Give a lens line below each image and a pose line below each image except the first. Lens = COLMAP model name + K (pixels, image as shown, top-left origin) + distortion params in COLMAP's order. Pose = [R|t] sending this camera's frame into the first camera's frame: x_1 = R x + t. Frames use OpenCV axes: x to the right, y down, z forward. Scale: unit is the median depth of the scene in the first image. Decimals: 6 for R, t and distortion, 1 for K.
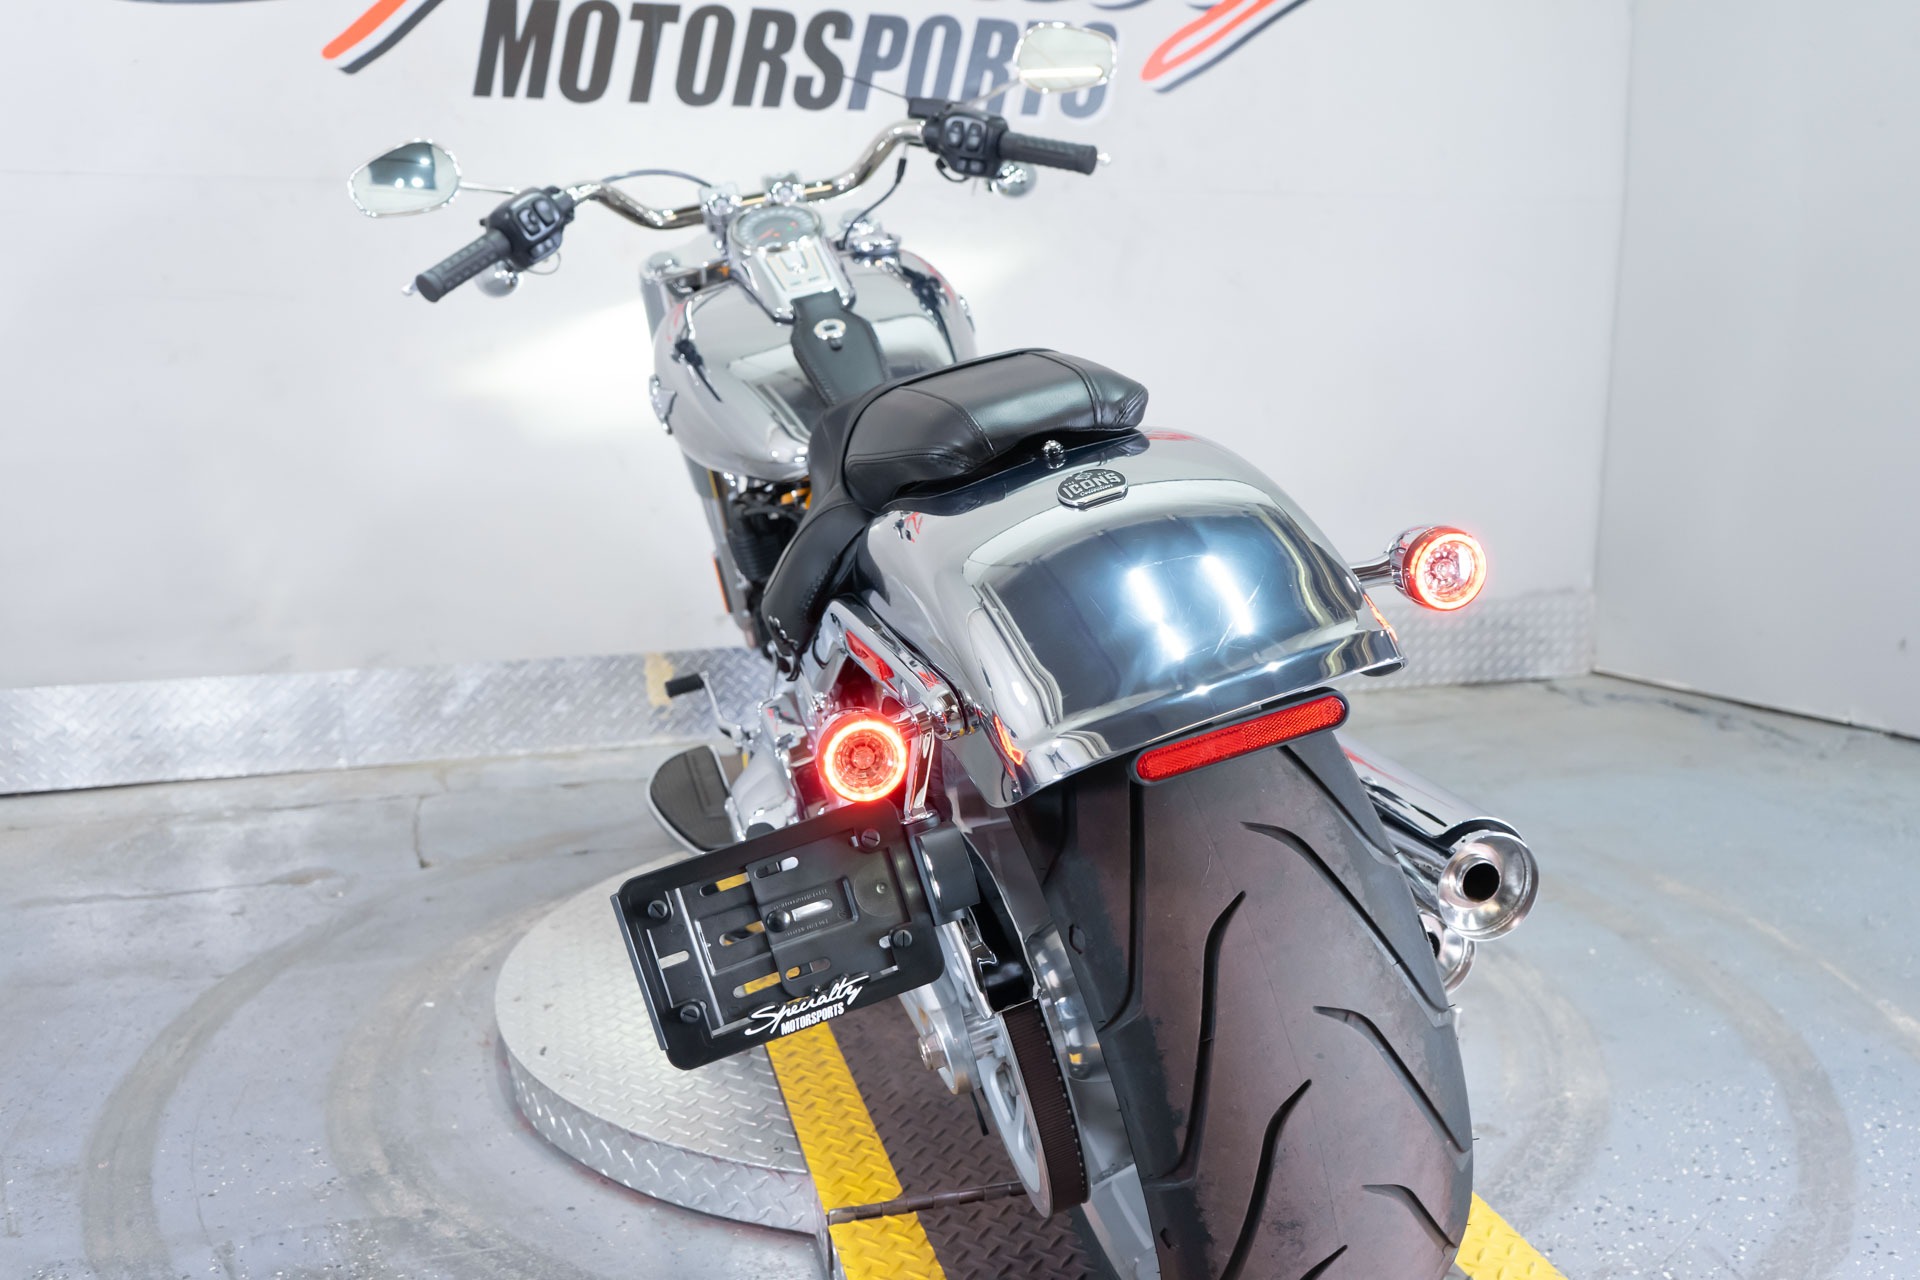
lens RADIAL K [[1711.1, 0, 967.9], [0, 1711.1, 640.3], [0, 0, 1]] dist [0.002936, -0.016702]
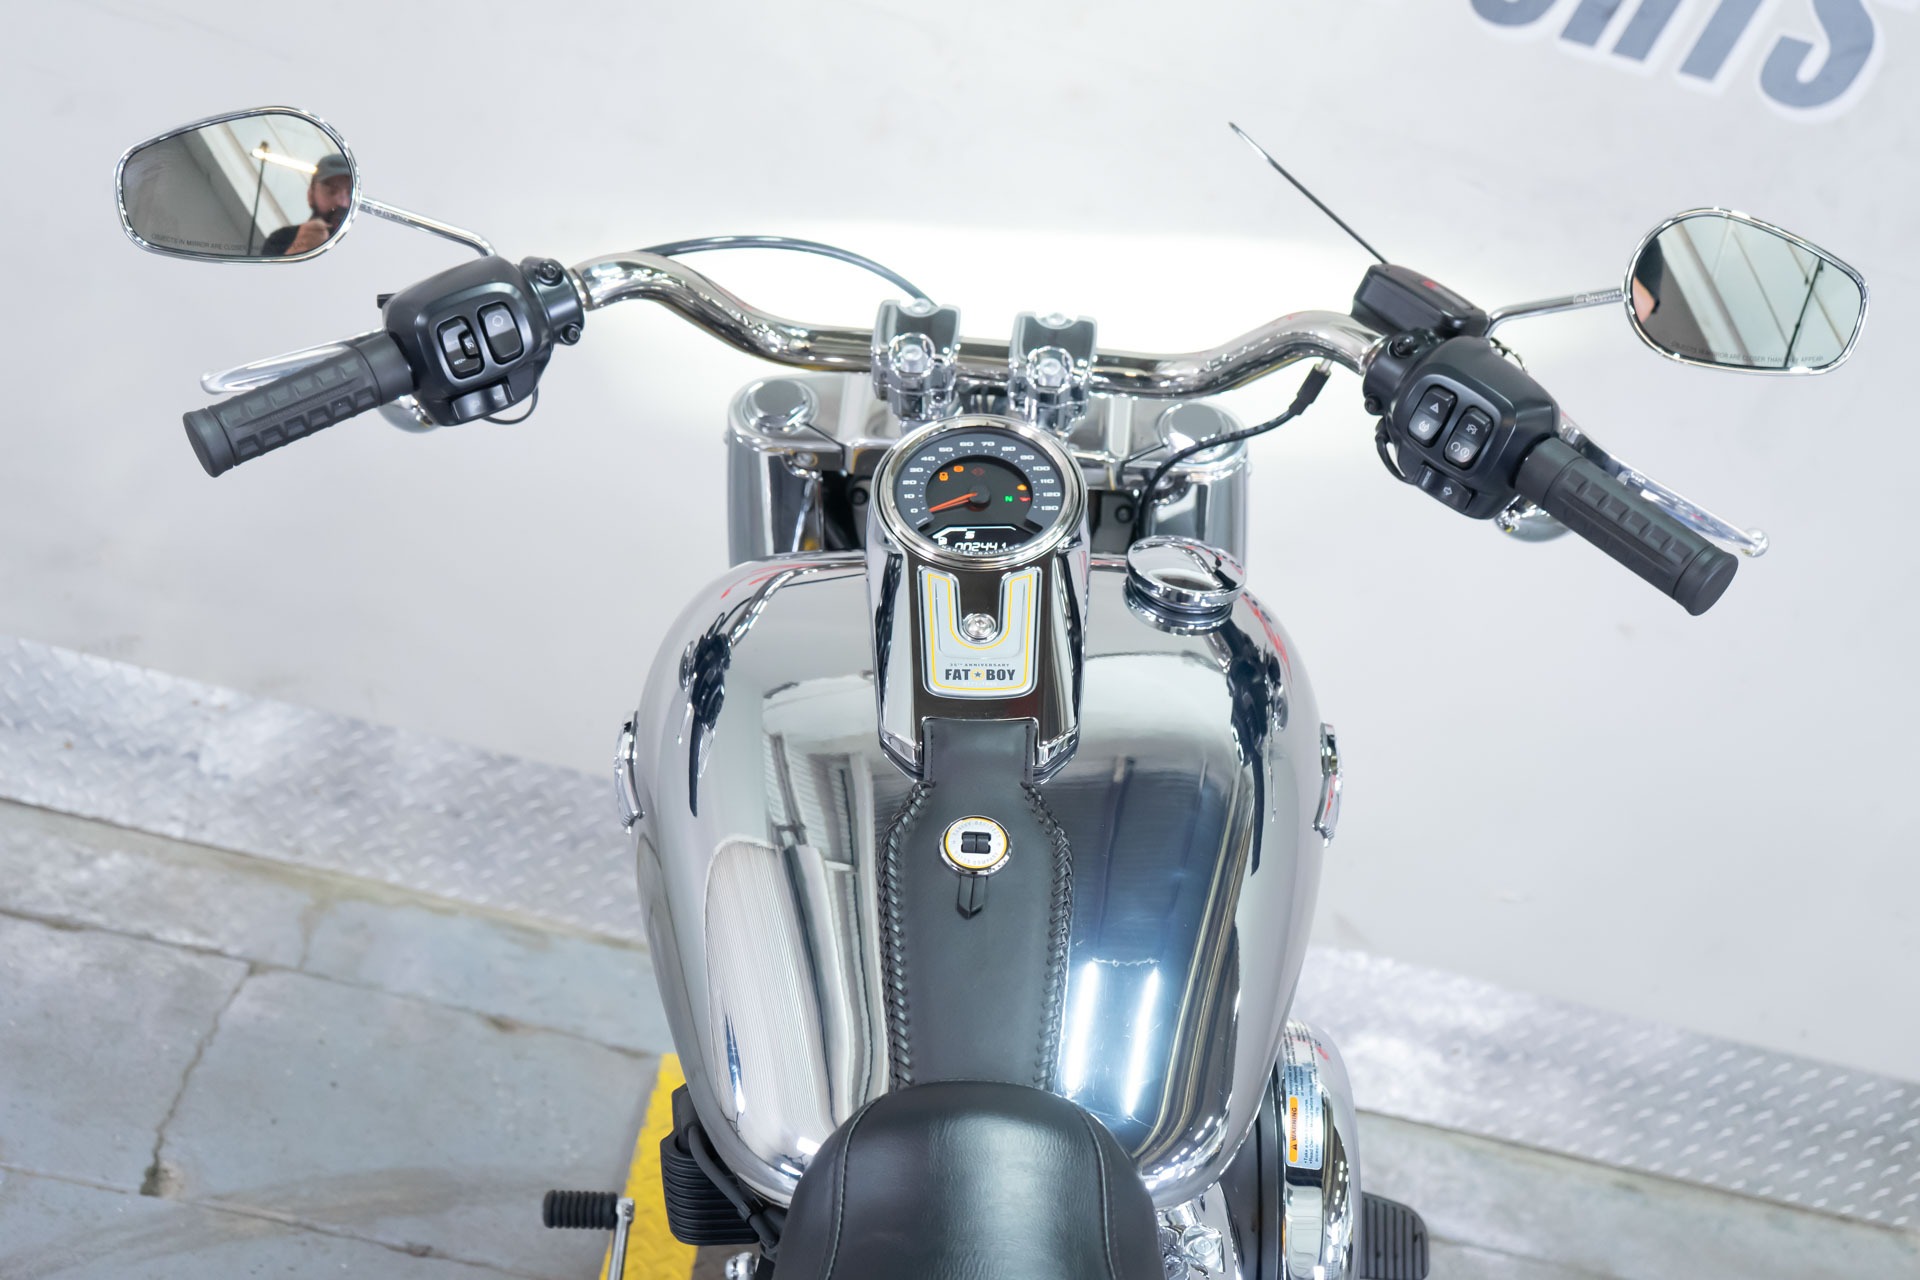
lens RADIAL K [[2410.4, 0, 962.5], [0, 2410.4, 646.3], [0, 0, 1]] dist [0.026881, 0.000000]
pose [[0.934664, 0.320513, -0.153866, -0.003466], [-0.301143, 0.943747, 0.136582, -0.186982], [0.188987, -0.081322, 0.978607, 0.241982]]
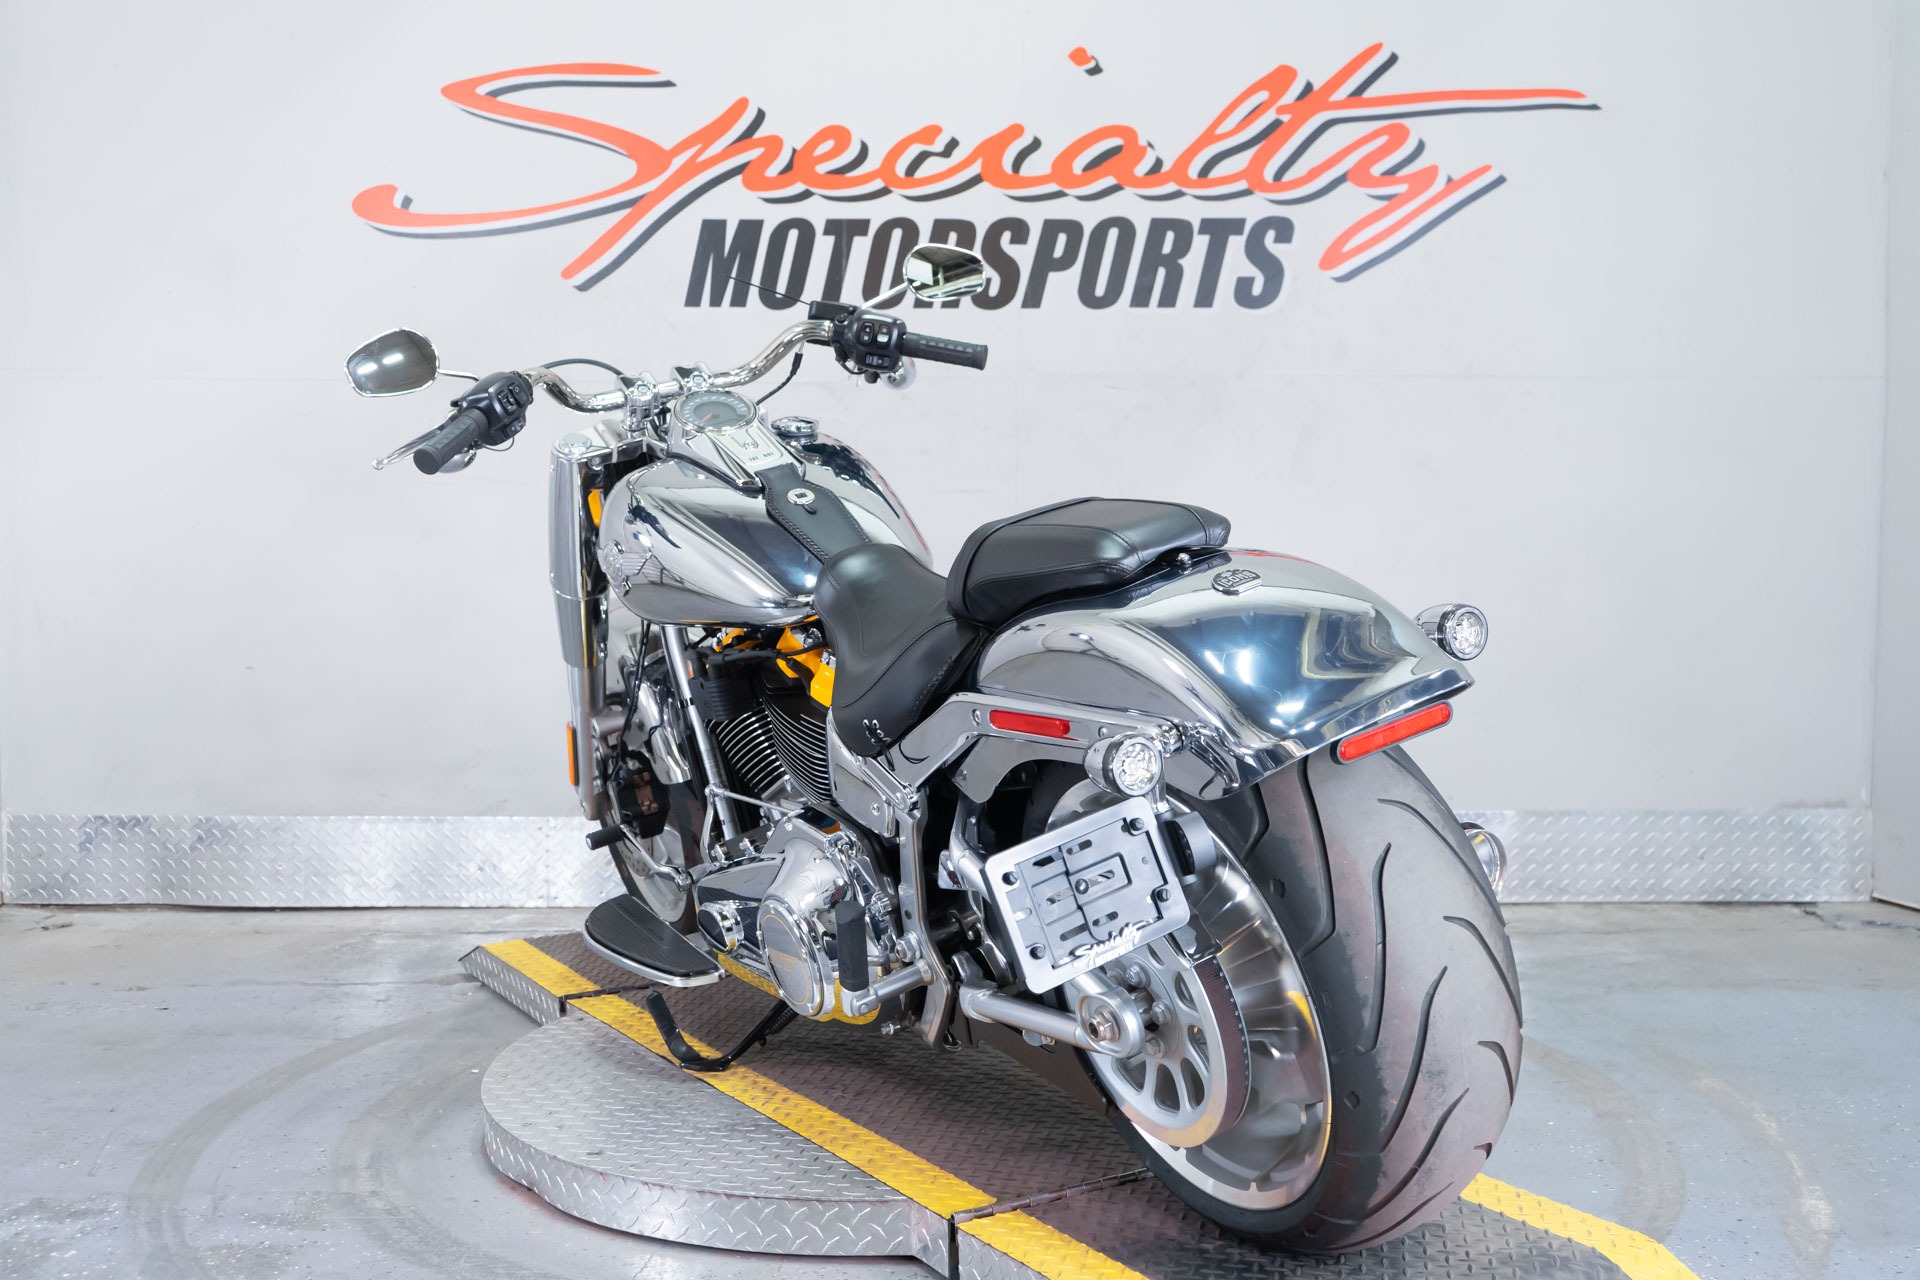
lens RADIAL K [[2054.1, 0, 966.4], [0, 2054.1, 643.2], [0, 0, 1]] dist [0.027700, 0.000000]
pose [[0.954947, 0.022519, -0.295922, 0.283242], [-0.056655, 0.992612, -0.107290, 0.034486], [0.291320, 0.119221, 0.949168, -0.194982]]
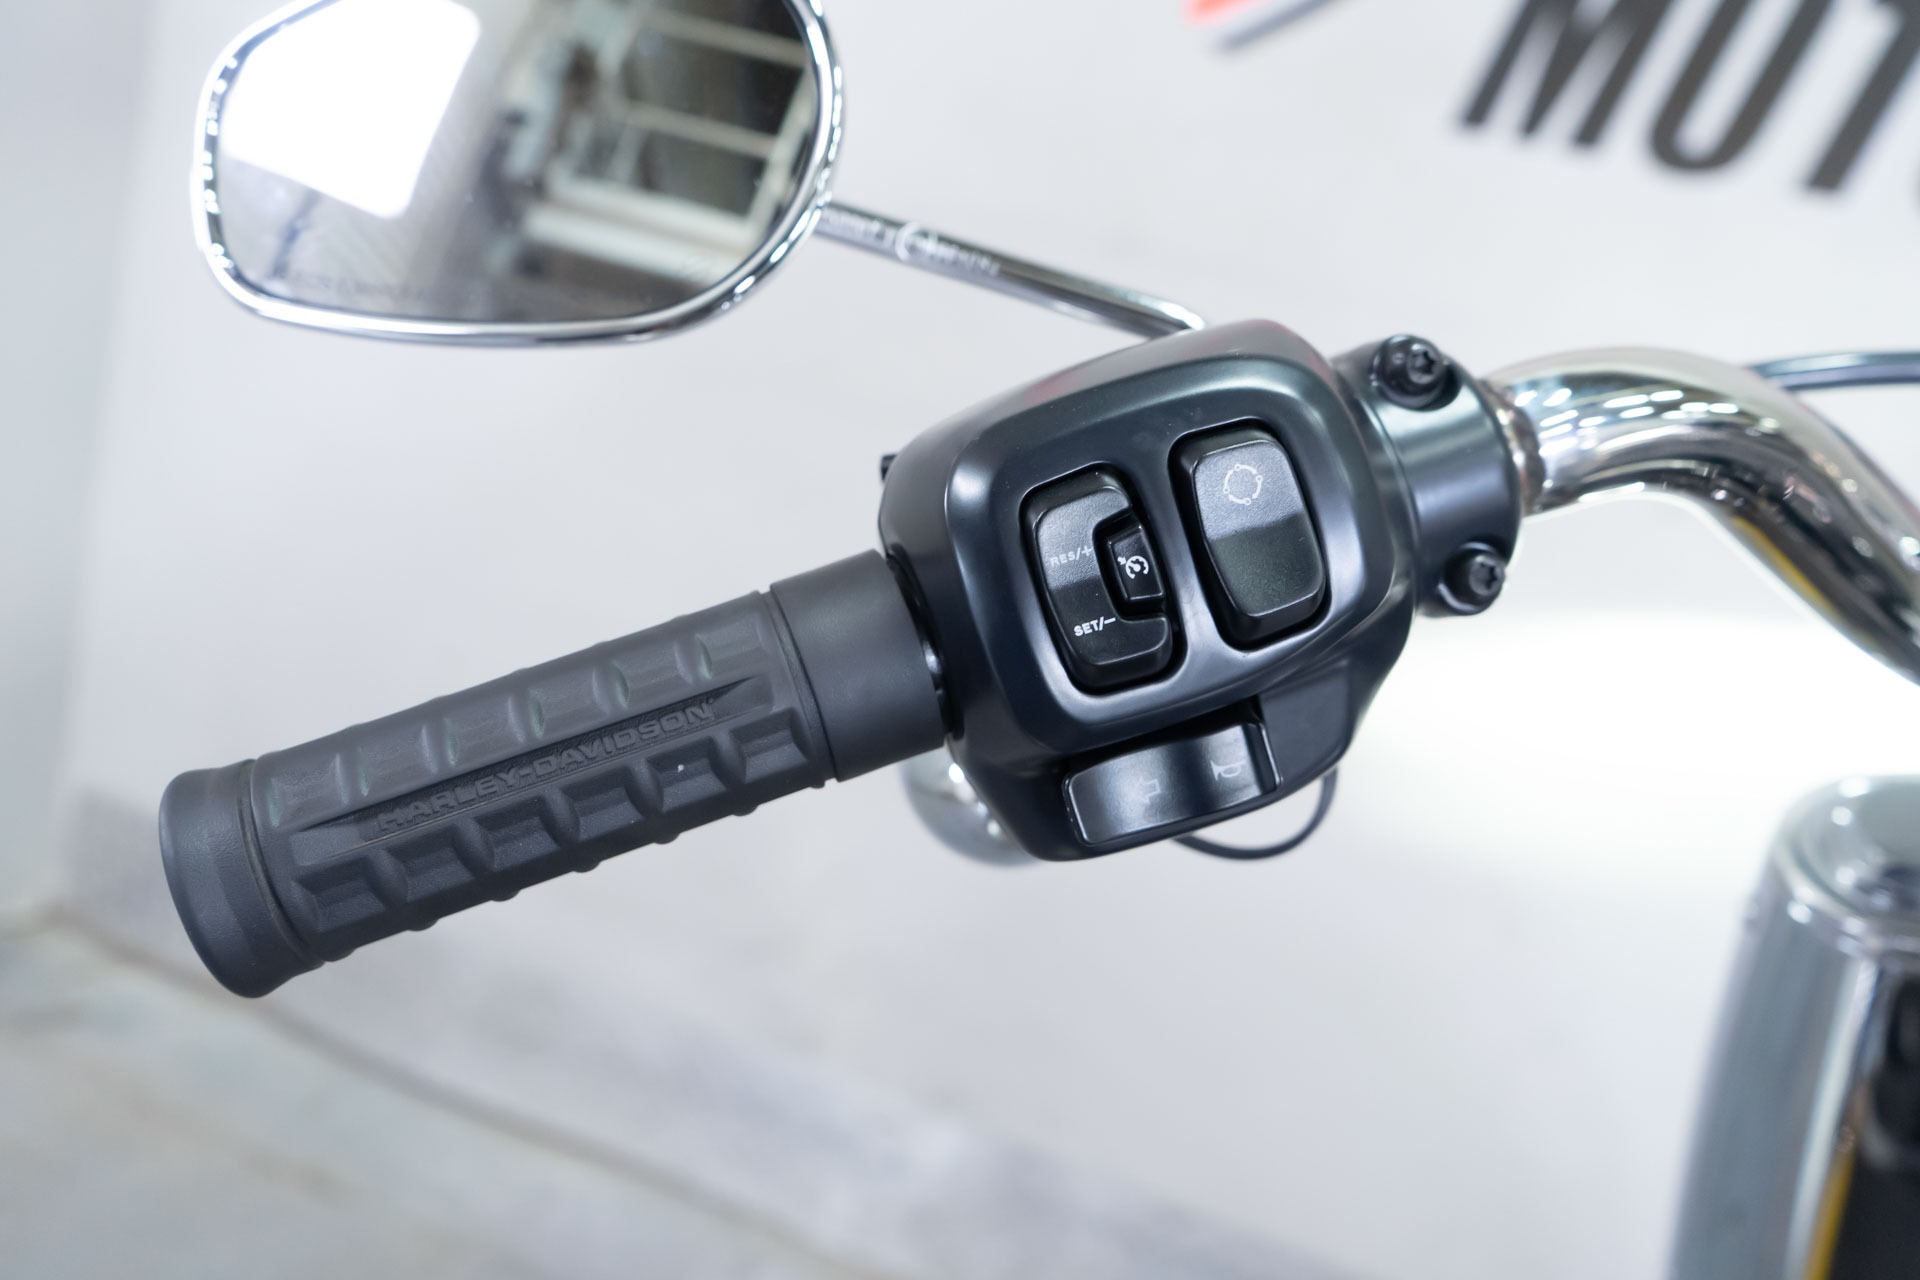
lens RADIAL K [[1556.3, 0, 971.8], [0, 1556.3, 629.7], [0, 0, 1]] dist [0.005472, 0.007341]
pose [[0.805772, 0.289250, -0.516784, -0.128116], [-0.319006, 0.947186, 0.032755, -0.151758], [0.498965, 0.138464, 0.855489, 0.563579]]
